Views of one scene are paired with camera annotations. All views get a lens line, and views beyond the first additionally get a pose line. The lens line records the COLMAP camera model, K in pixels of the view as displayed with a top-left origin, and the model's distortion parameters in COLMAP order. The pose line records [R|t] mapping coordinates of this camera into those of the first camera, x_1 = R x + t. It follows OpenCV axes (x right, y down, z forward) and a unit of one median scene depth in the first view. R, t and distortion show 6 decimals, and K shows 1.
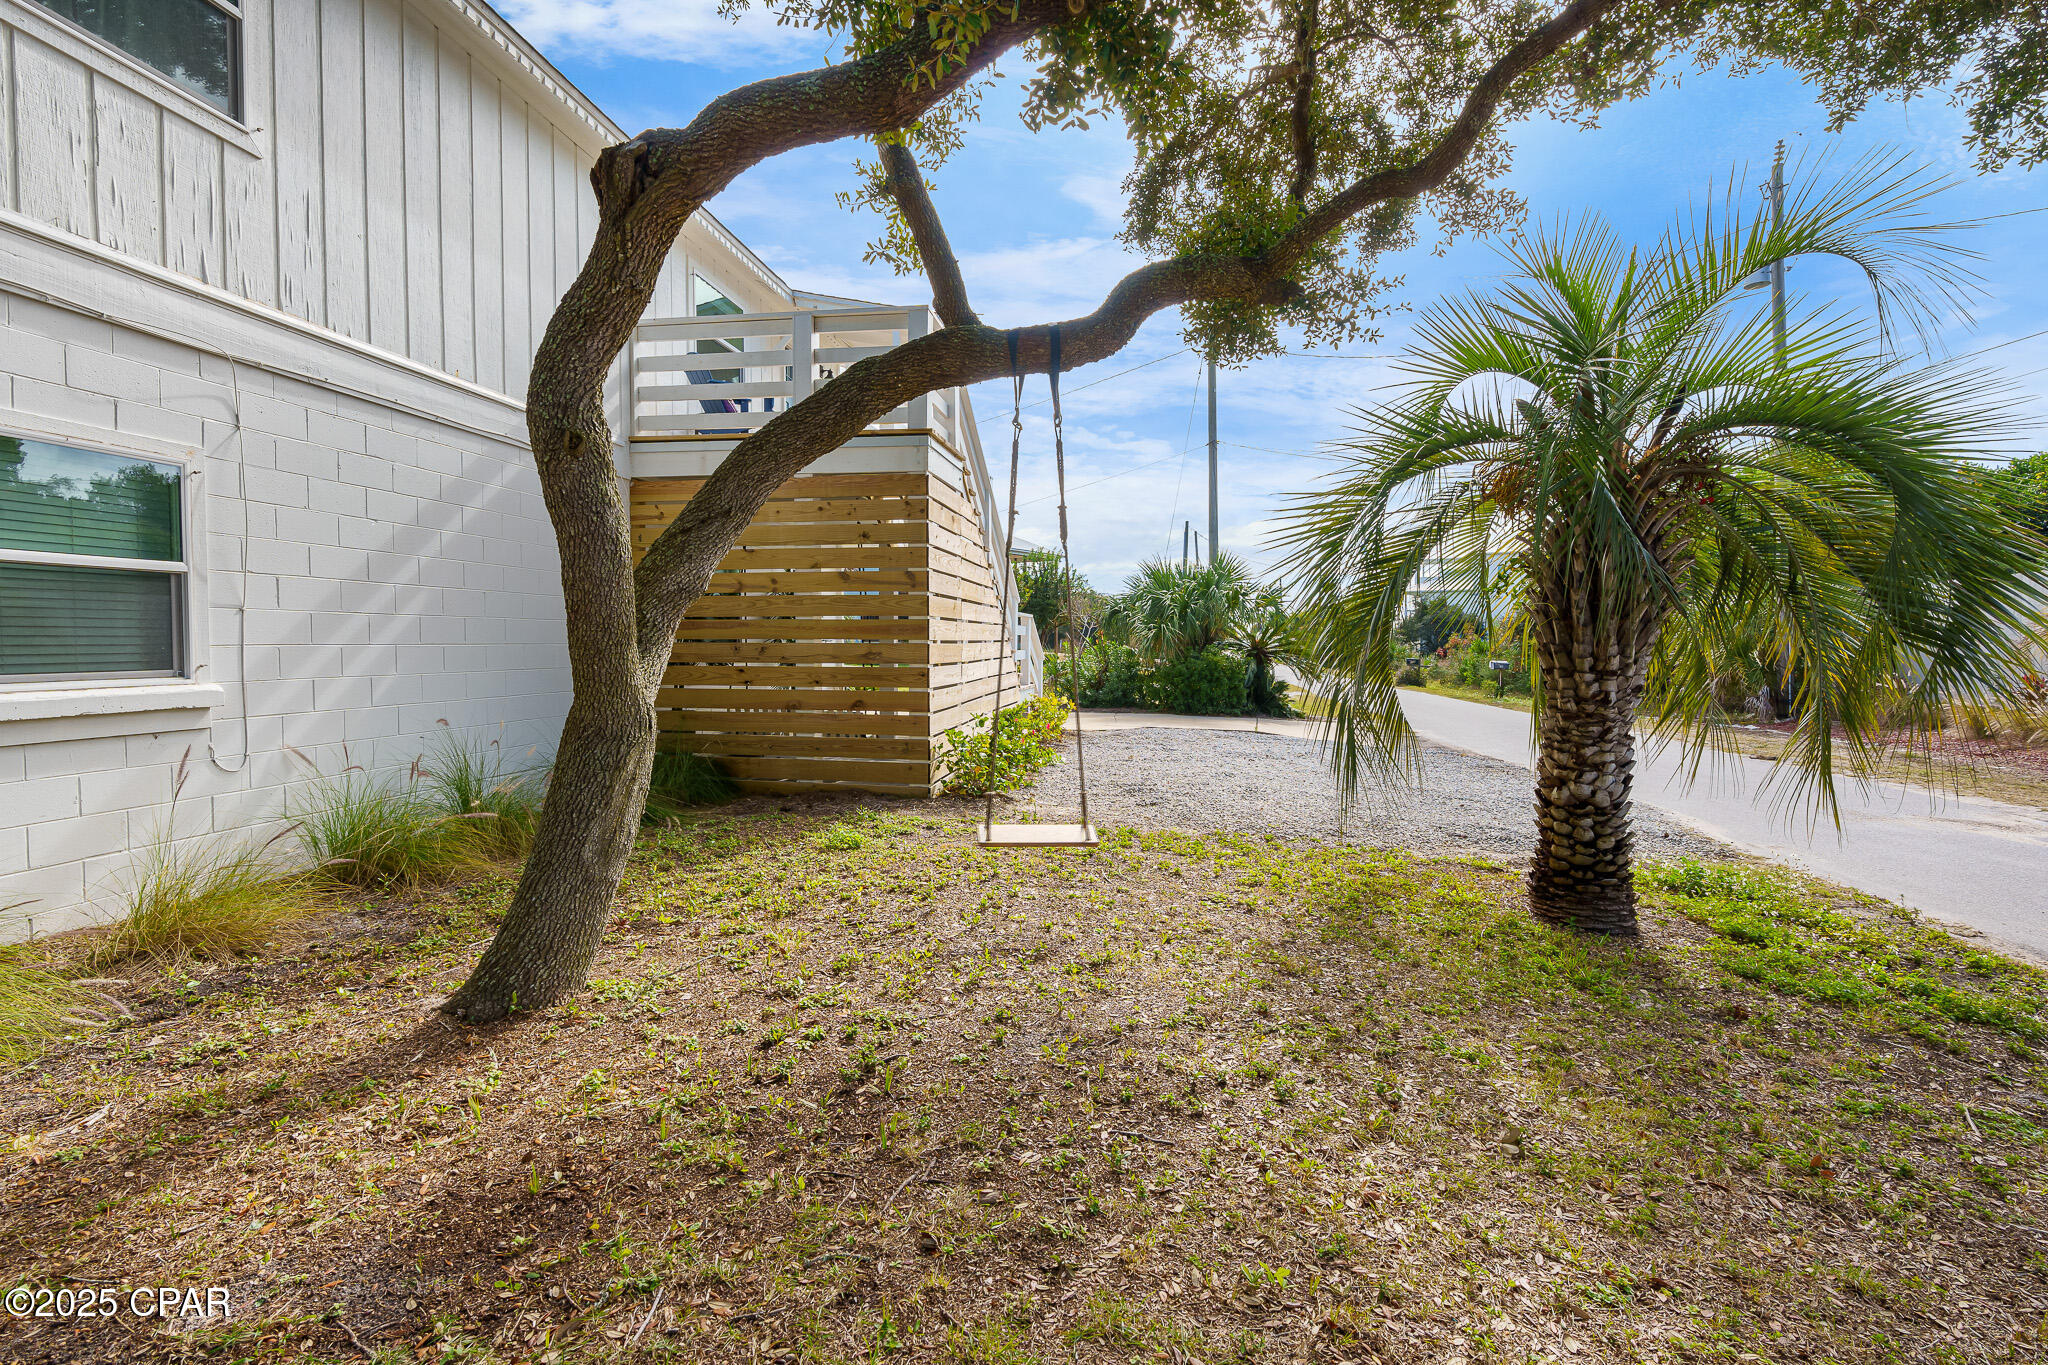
lens RADIAL K [[916.9, 0, 1024.2], [0, 916.9, 674.1], [0, 0, 1]] dist [-0.004903, 0.001289]
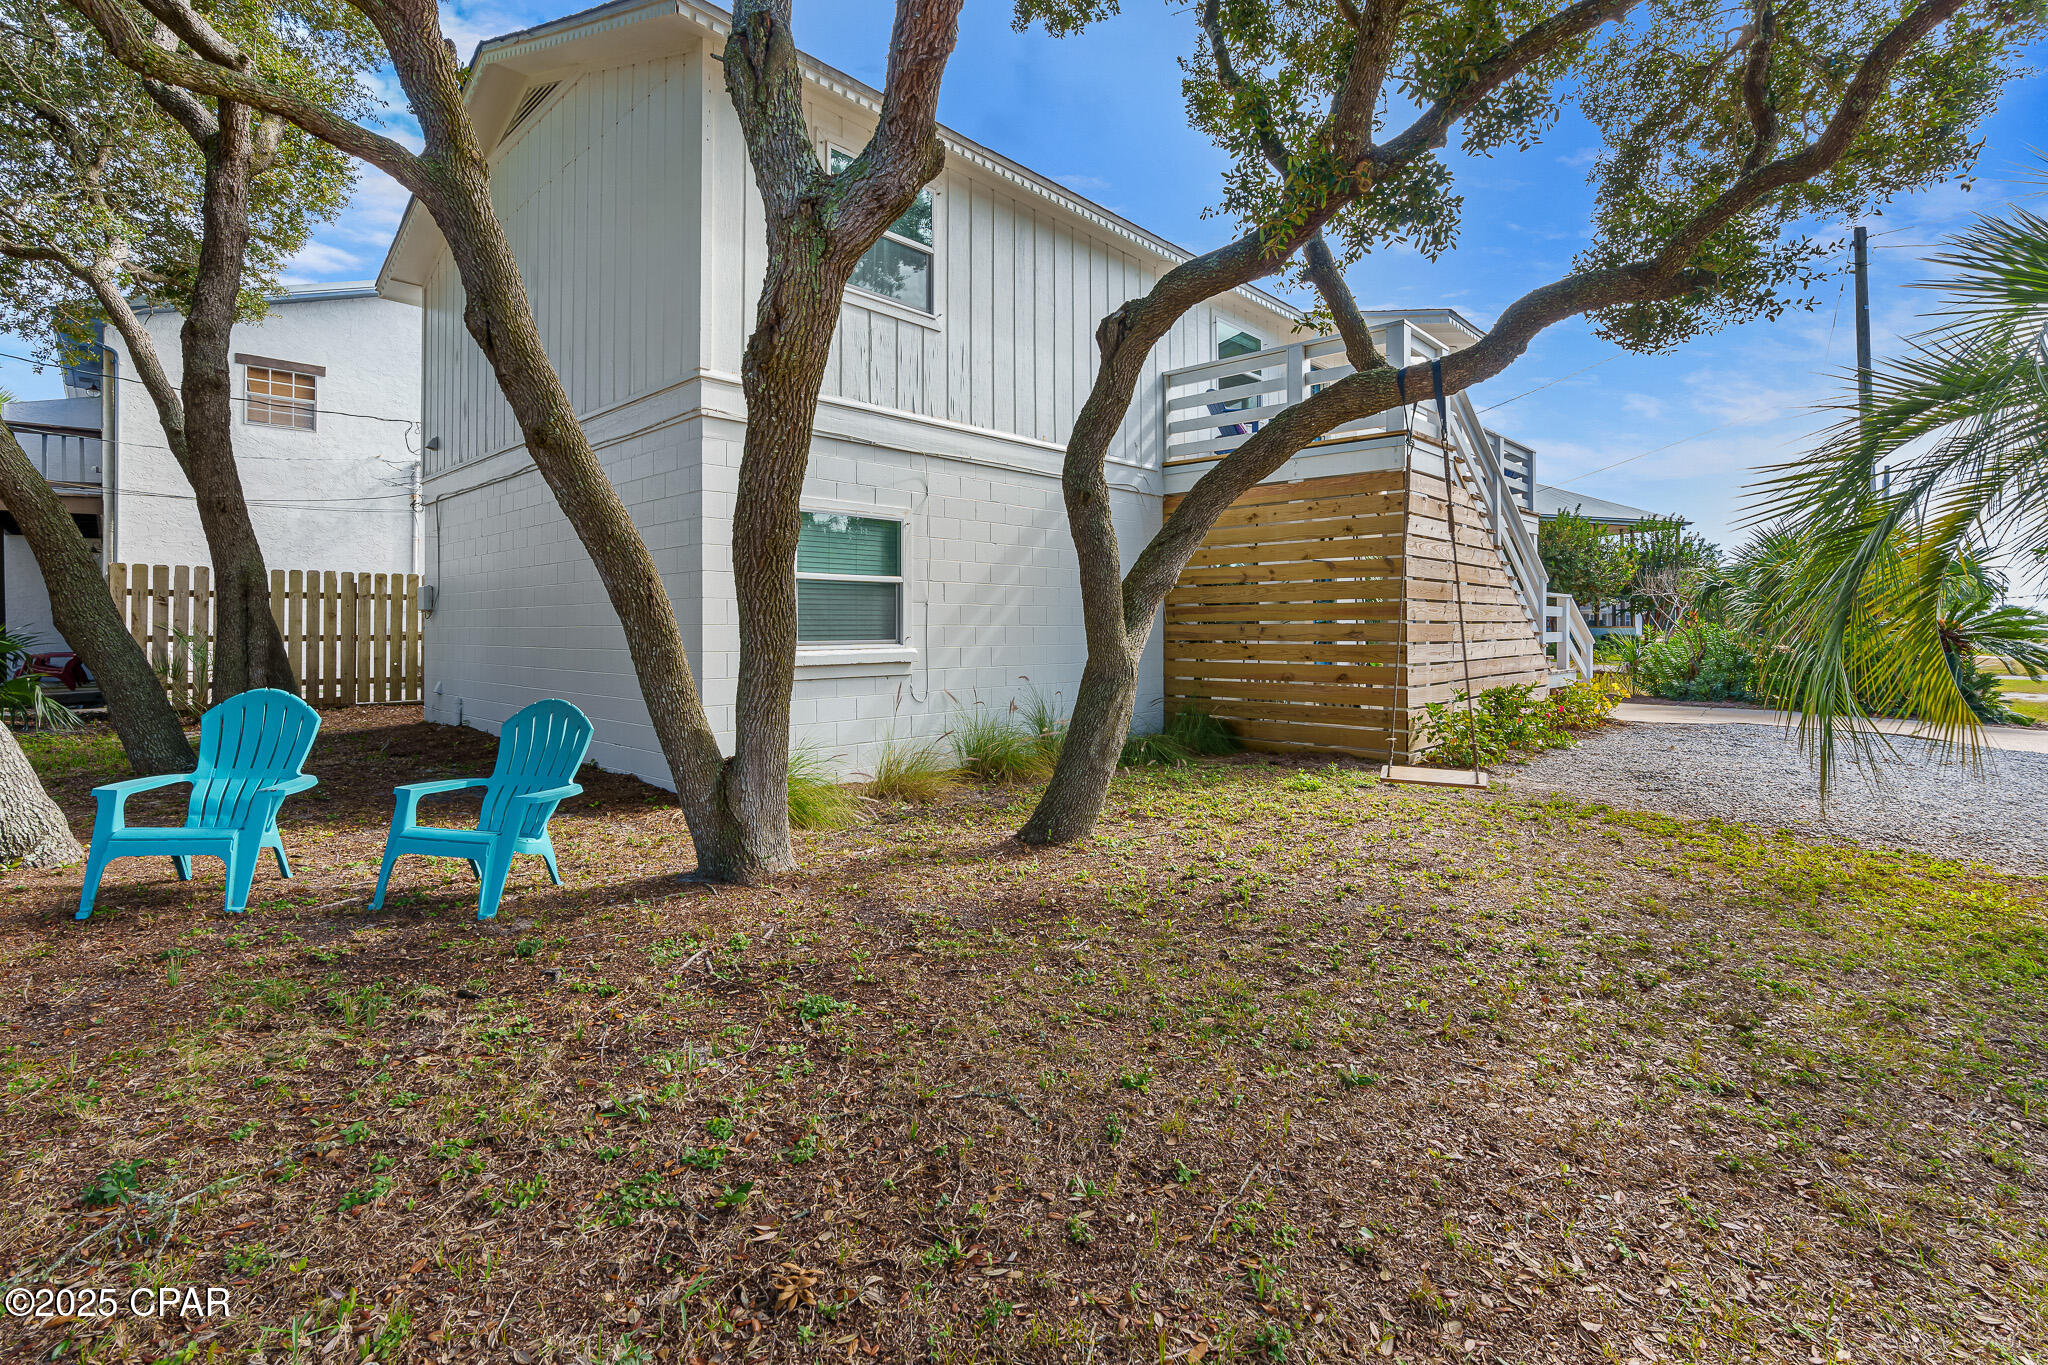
lens RADIAL K [[936.0, 0, 1022.2], [0, 936.0, 629.2], [0, 0, 1]] dist [-0.000078, 0.000419]
pose [[0.824057, -0.004001, -0.566493, 0.250573], [-0.015989, 0.999412, -0.030317, 0.025010], [0.566282, 0.034041, 0.823508, -0.302213]]
